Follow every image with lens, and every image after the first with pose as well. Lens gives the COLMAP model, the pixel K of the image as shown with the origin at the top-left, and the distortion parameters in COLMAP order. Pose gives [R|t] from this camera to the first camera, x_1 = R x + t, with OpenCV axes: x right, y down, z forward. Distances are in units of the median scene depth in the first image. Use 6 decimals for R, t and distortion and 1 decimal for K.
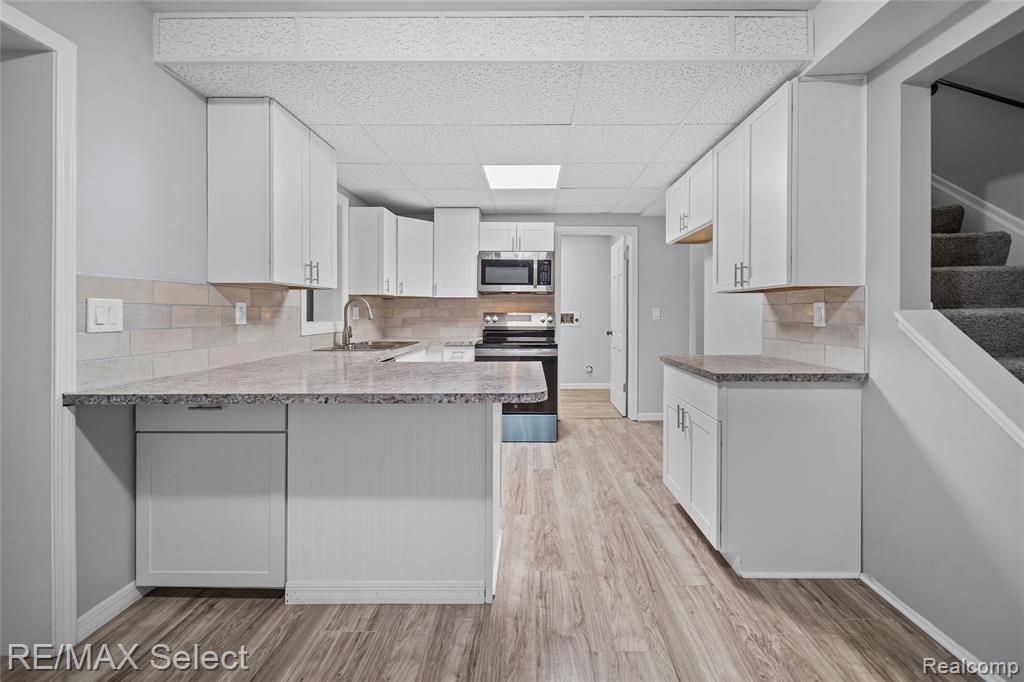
lens RADIAL K [[414.8, 0, 525.9], [0, 414.8, 311.4], [0, 0, 1]] dist [-0.001455, -0.000602]
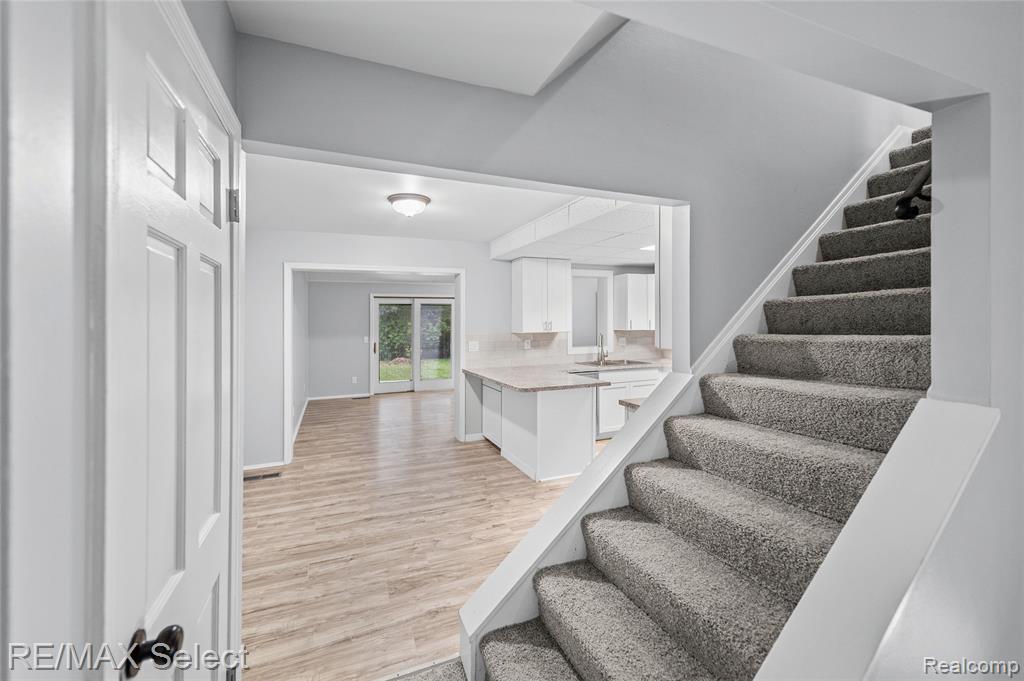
lens RADIAL K [[404.5, 0, 507.4], [0, 404.5, 311.8], [0, 0, 1]] dist [-0.000477, -0.000005]
pose [[0.397944, -0.025849, -0.917046, 1.541635], [0.010517, 0.999666, -0.023615, -0.141682], [0.917350, -0.000247, 0.398082, -0.021435]]
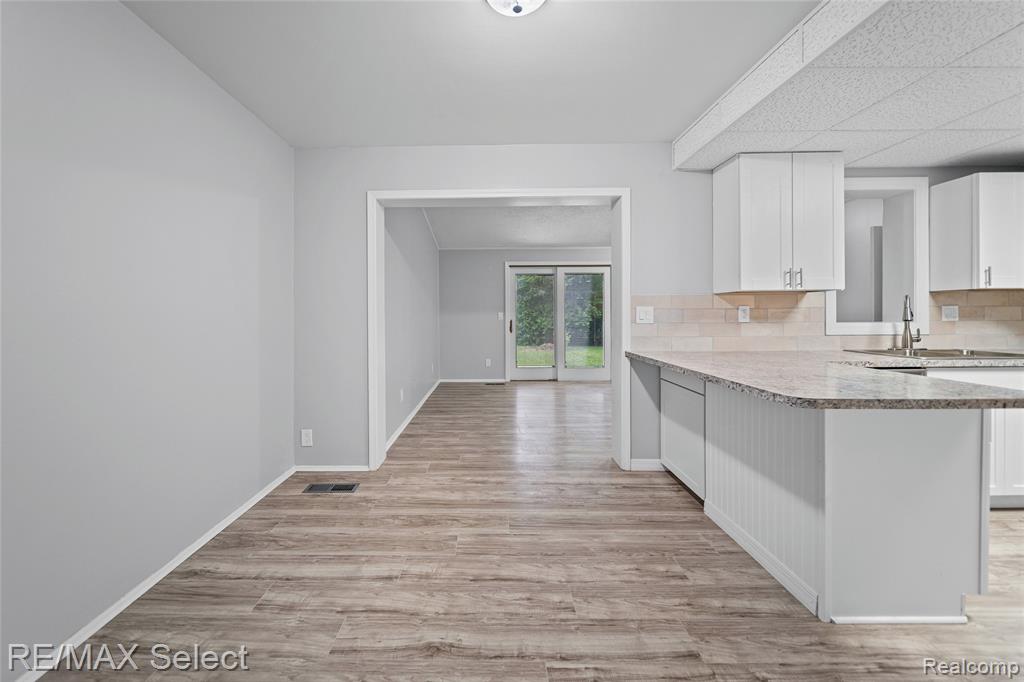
lens RADIAL K [[397.8, 0, 491.6], [0, 397.8, 308.1], [0, 0, 1]] dist [-0.000005, -0.000552]
pose [[0.001184, -0.012074, -0.999926, 0.673657], [0.006891, 0.999903, -0.012066, -0.004783], [0.999976, -0.006876, 0.001267, 0.201090]]
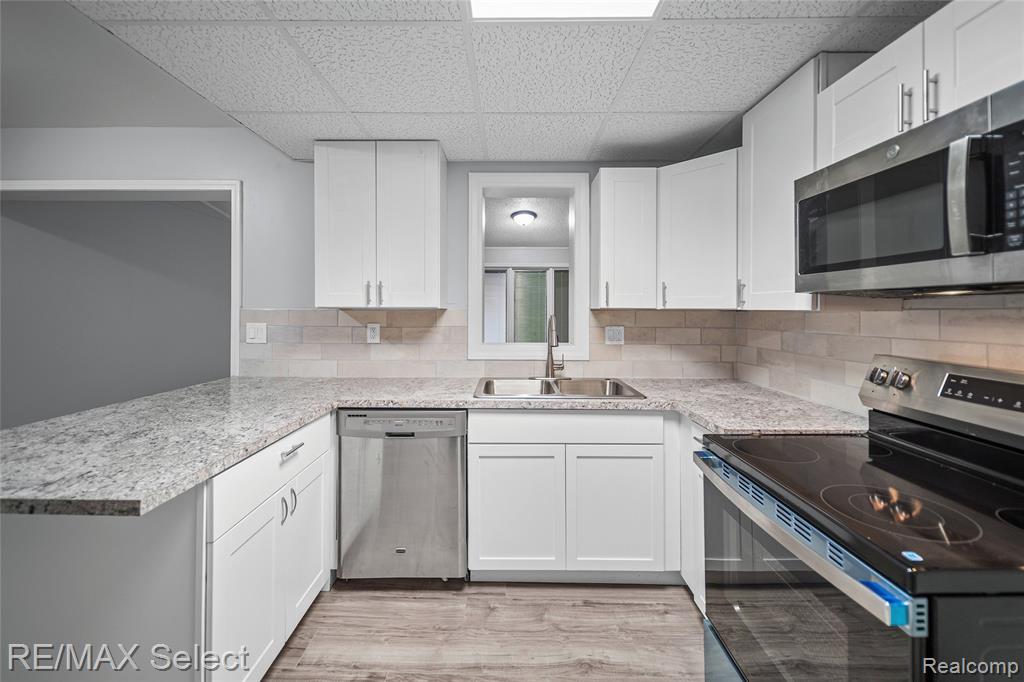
lens RADIAL K [[404.5, 0, 507.4], [0, 404.5, 312.3], [0, 0, 1]] dist [-0.000477, -0.000005]
pose [[0.001545, 0.007041, -0.999974, 0.472712], [-0.004283, 0.999966, 0.007034, -0.069218], [0.999990, 0.004272, 0.001575, 1.528936]]
